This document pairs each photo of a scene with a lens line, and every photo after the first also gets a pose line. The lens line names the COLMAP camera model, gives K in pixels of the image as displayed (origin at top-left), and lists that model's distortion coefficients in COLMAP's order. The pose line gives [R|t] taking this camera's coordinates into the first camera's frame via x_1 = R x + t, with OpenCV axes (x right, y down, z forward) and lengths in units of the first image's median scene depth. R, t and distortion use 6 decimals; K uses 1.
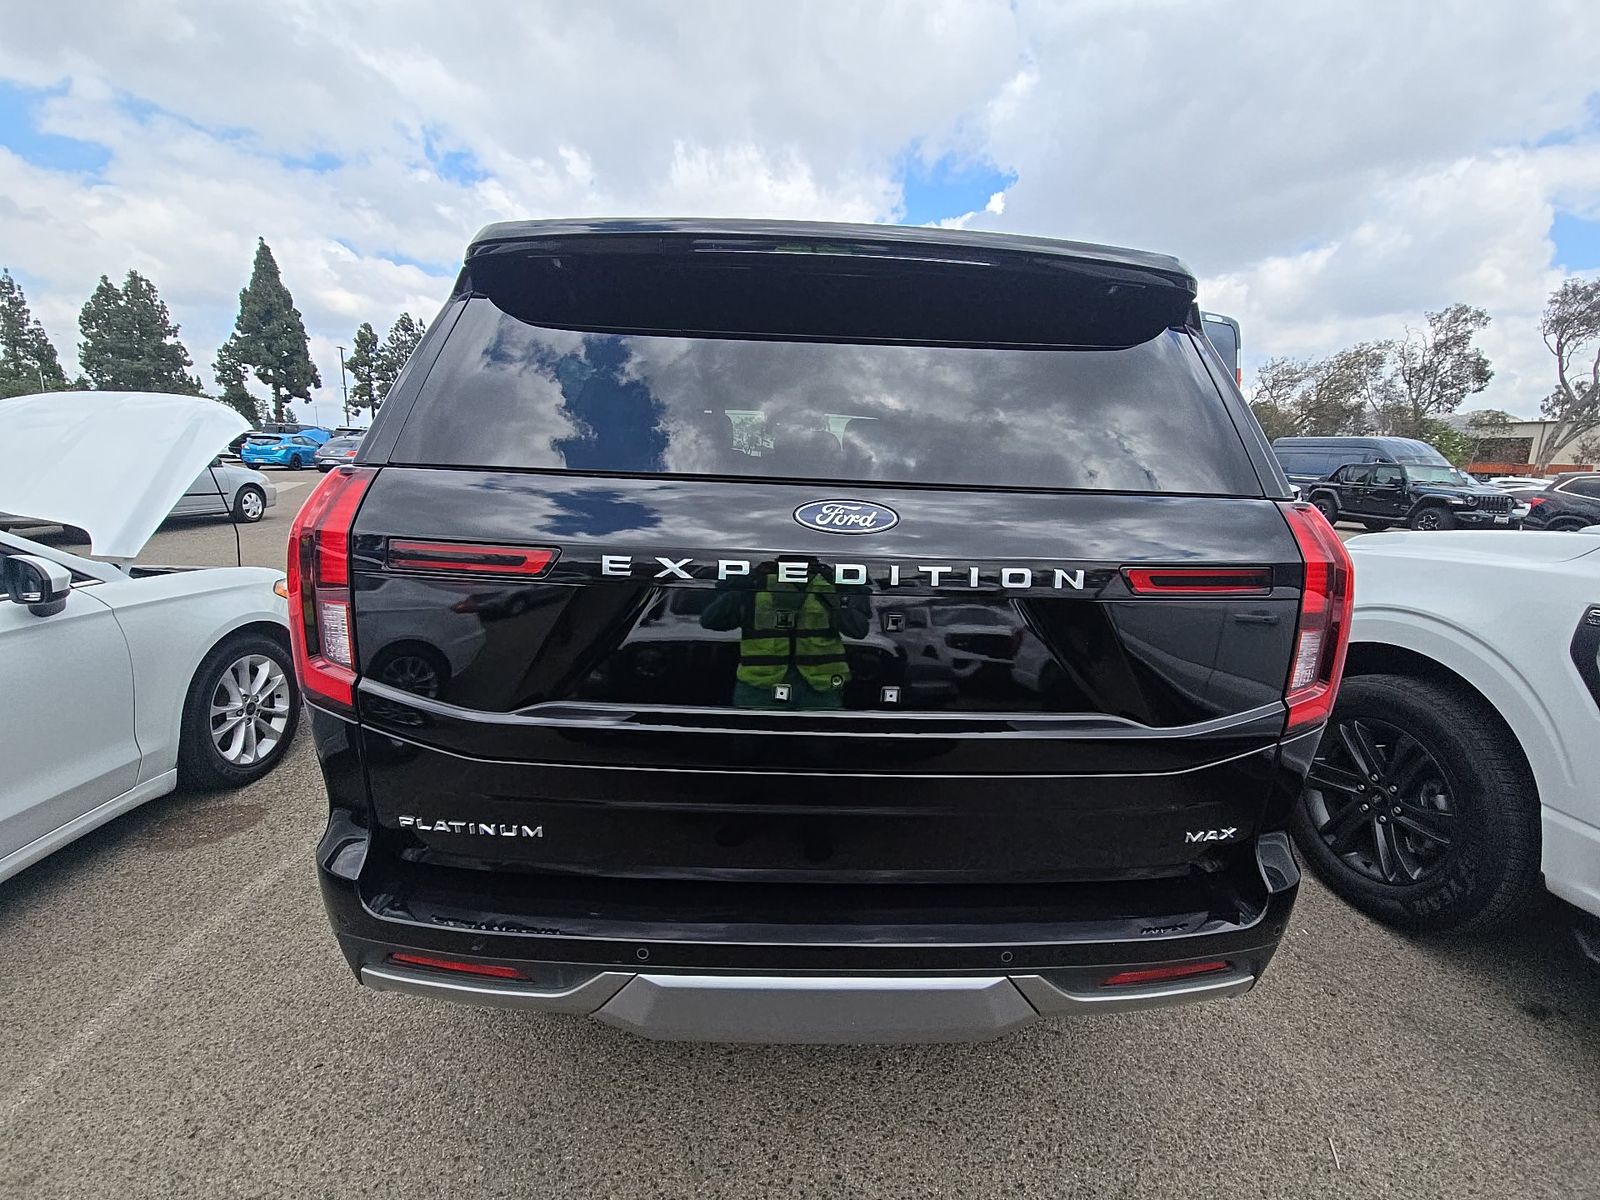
lens RADIAL K [[642.4, 0, 803.7], [0, 642.4, 595.3], [0, 0, 1]] dist [0.035529, -0.025475]
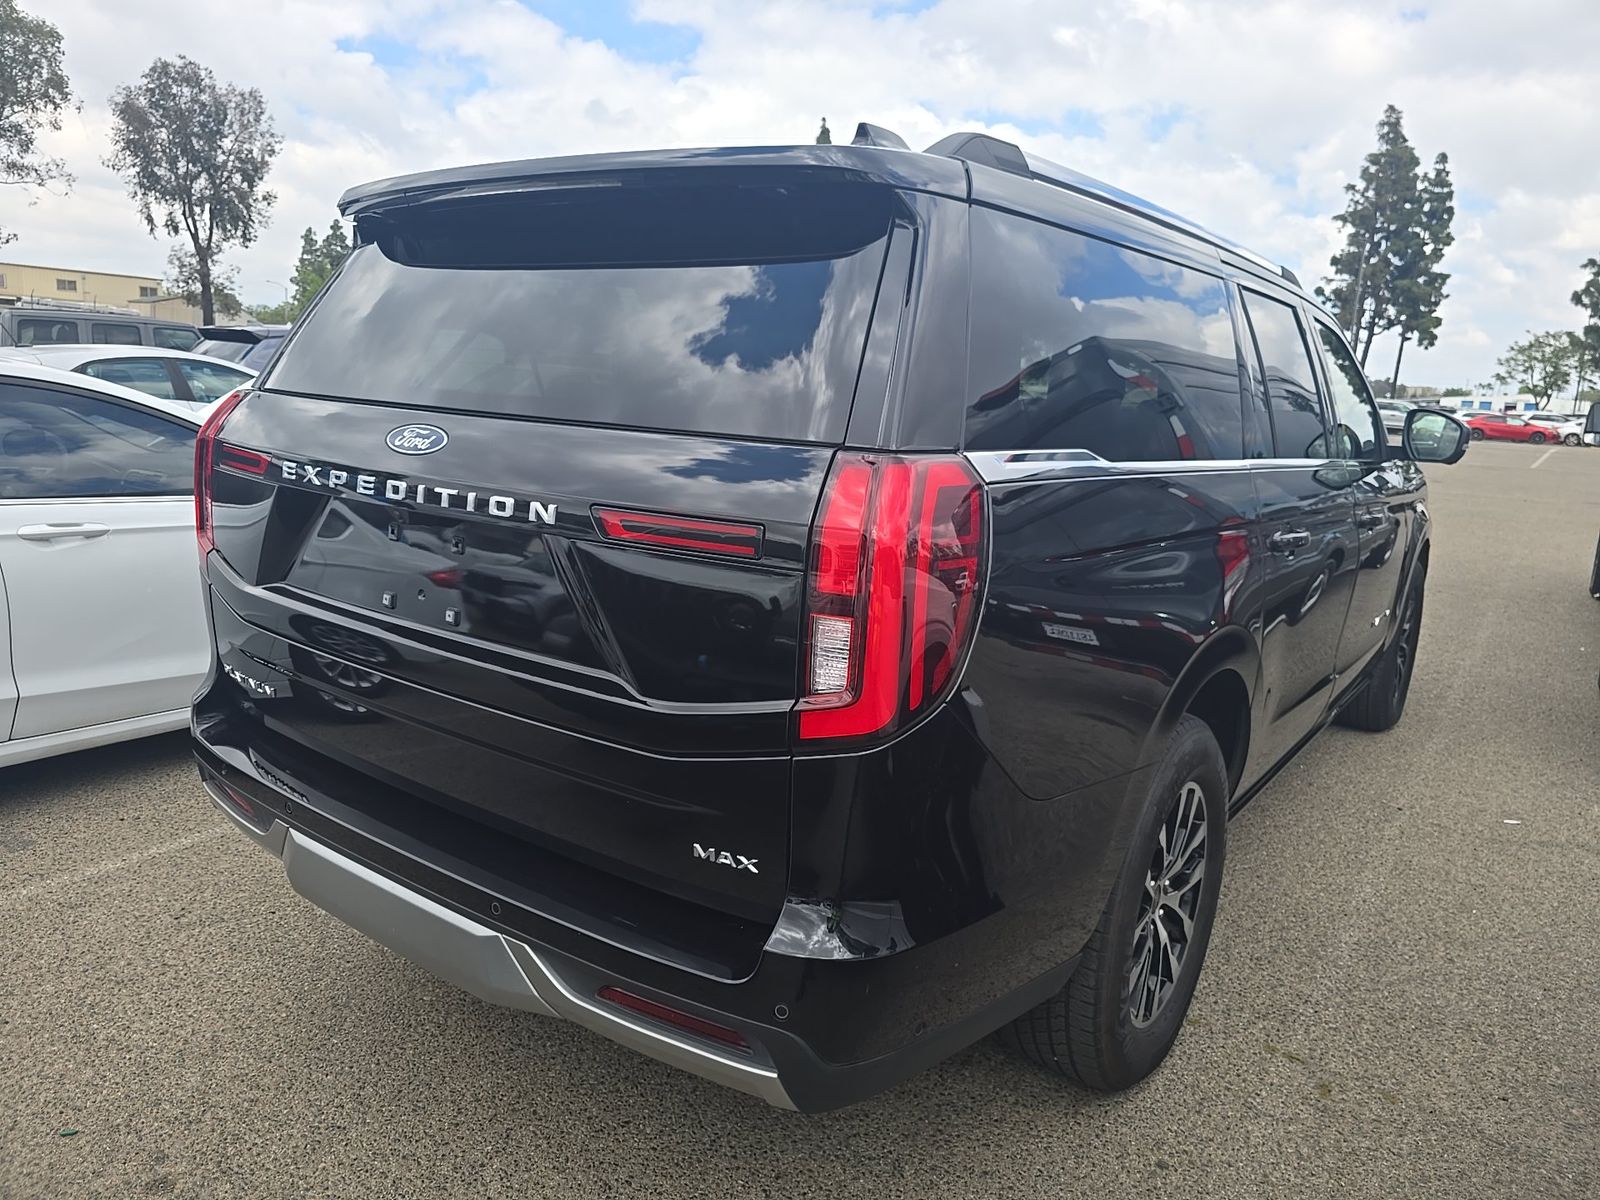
lens RADIAL K [[1096.5, 0, 799.4], [0, 1096.5, 575.2], [0, 0, 1]] dist [0.071169, -0.064415]
pose [[0.774186, 0.108252, -0.623633, 1.496541], [-0.143645, 0.989608, -0.006543, 0.020576], [0.616443, 0.094648, 0.781690, -0.034373]]
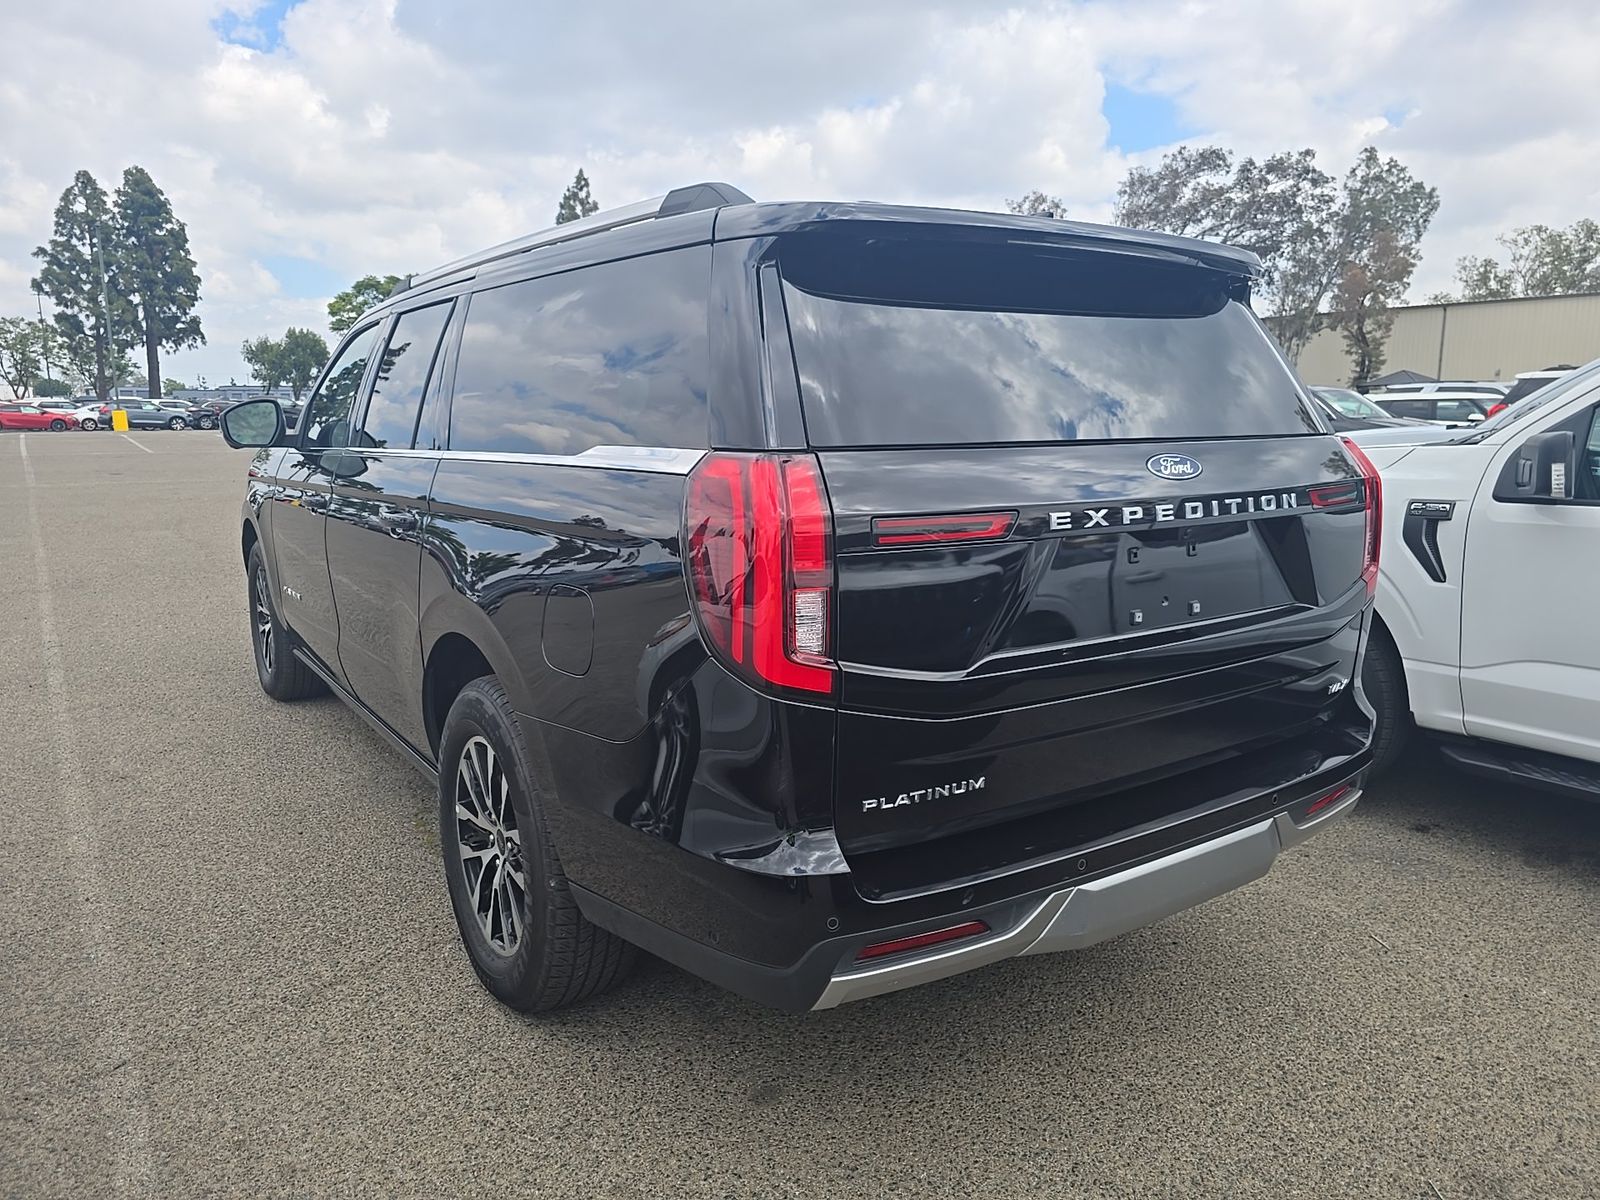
lens RADIAL K [[1096.5, 0, 799.4], [0, 1096.5, 575.2], [0, 0, 1]] dist [0.071169, -0.064415]
pose [[0.835707, -0.116883, 0.536594, -1.480693], [0.136878, 0.990585, 0.002595, -0.015011], [-0.531845, 0.071279, 0.843837, -0.358539]]
